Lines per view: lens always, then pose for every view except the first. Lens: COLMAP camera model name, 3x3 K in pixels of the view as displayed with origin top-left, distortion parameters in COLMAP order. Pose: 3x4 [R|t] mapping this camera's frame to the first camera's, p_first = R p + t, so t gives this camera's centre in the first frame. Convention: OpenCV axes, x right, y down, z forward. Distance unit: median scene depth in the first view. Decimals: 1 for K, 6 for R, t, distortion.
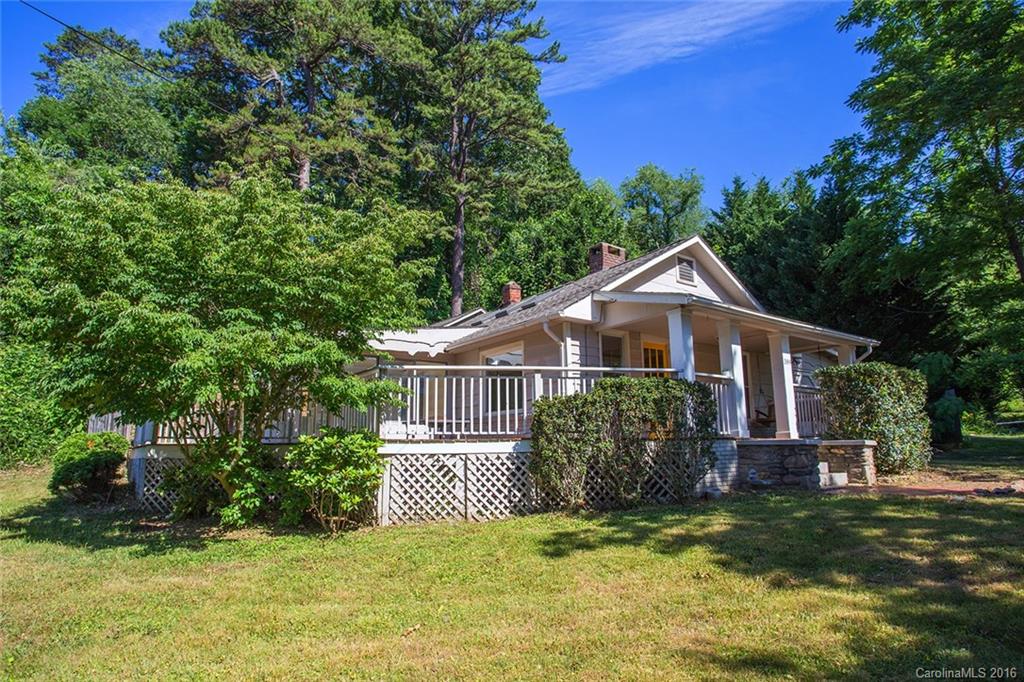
lens RADIAL K [[607.6, 0, 512.0], [0, 607.6, 341.0], [0, 0, 1]] dist [0.006342, 0.001675]
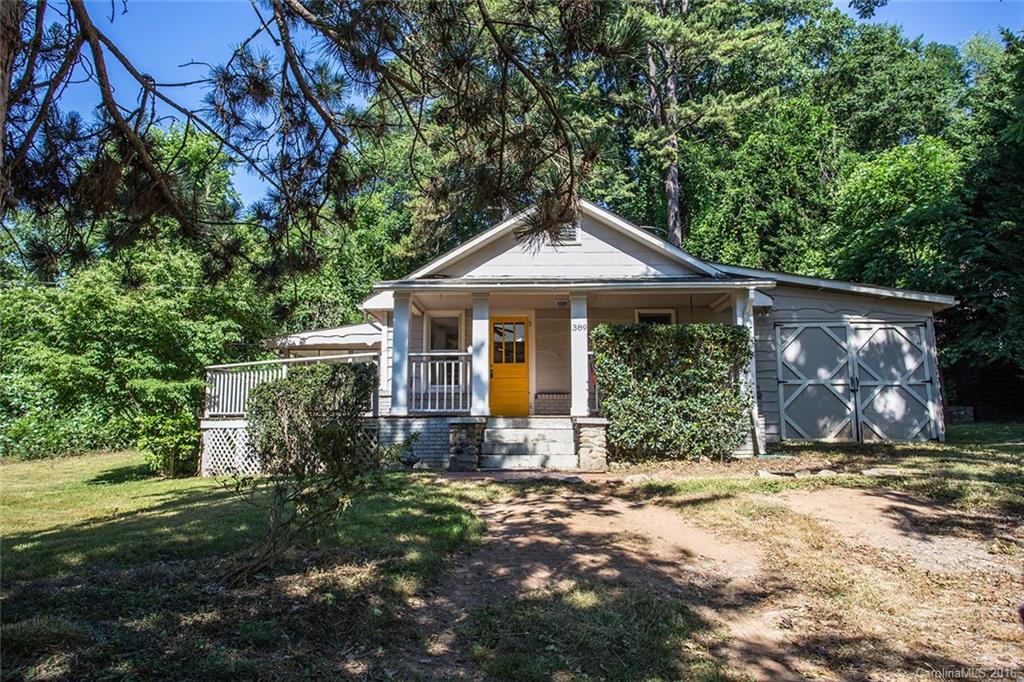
lens RADIAL K [[663.1, 0, 512.0], [0, 663.1, 341.0], [0, 0, 1]] dist [-0.003485, -0.000007]
pose [[0.754094, -0.073585, -0.652631, 1.003790], [0.112233, 0.993525, 0.017661, 0.025733], [0.647106, -0.086565, 0.757470, 0.218343]]
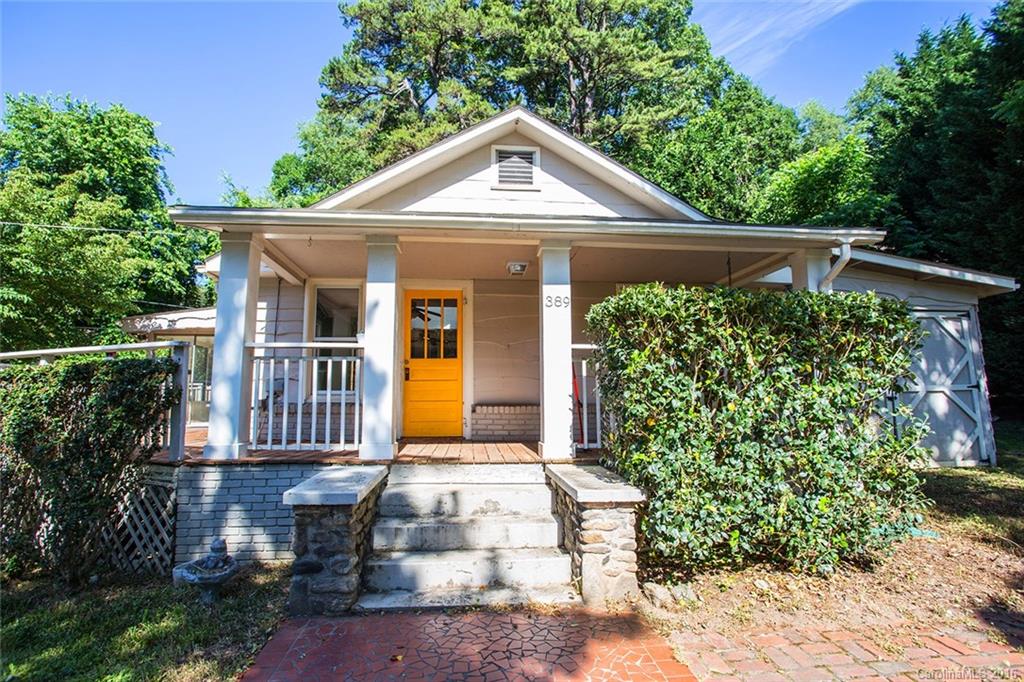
lens RADIAL K [[495.3, 0, 511.0], [0, 495.3, 331.2], [0, 0, 1]] dist [-0.031958, 0.000437]
pose [[0.838471, -0.062354, -0.541367, 0.641350], [0.092161, 0.995348, 0.028096, 0.043937], [0.537096, -0.073451, 0.840317, 0.642872]]
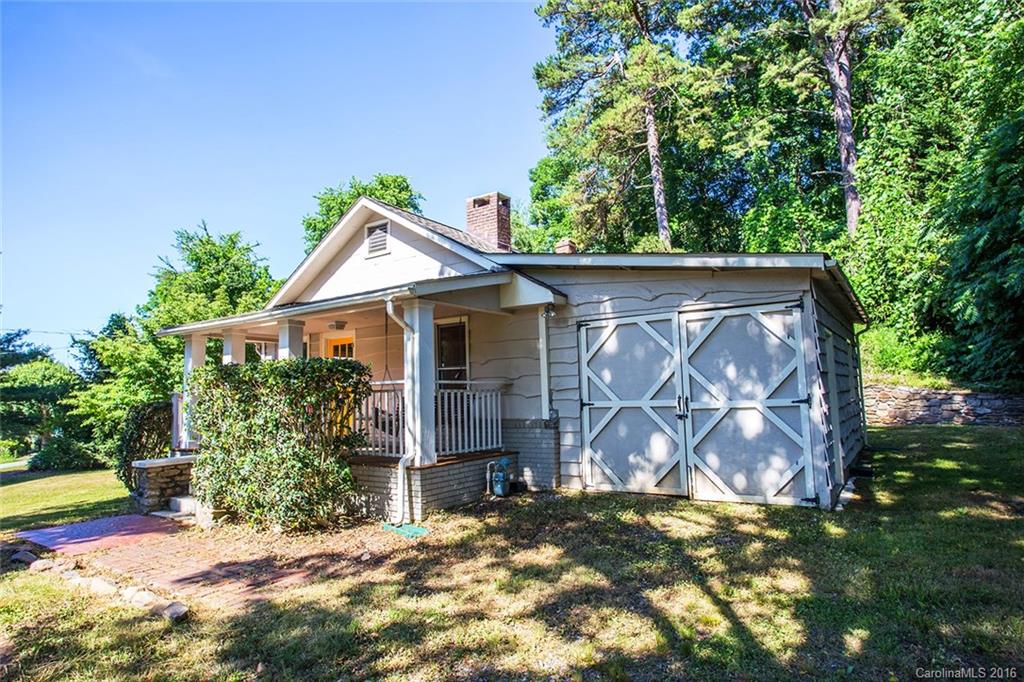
lens RADIAL K [[607.6, 0, 512.0], [0, 607.6, 341.0], [0, 0, 1]] dist [0.006342, 0.001675]
pose [[0.290373, -0.094487, -0.952237, 1.291080], [0.193286, 0.980393, -0.038340, 0.099001], [0.937190, -0.172922, 0.302942, 1.046108]]
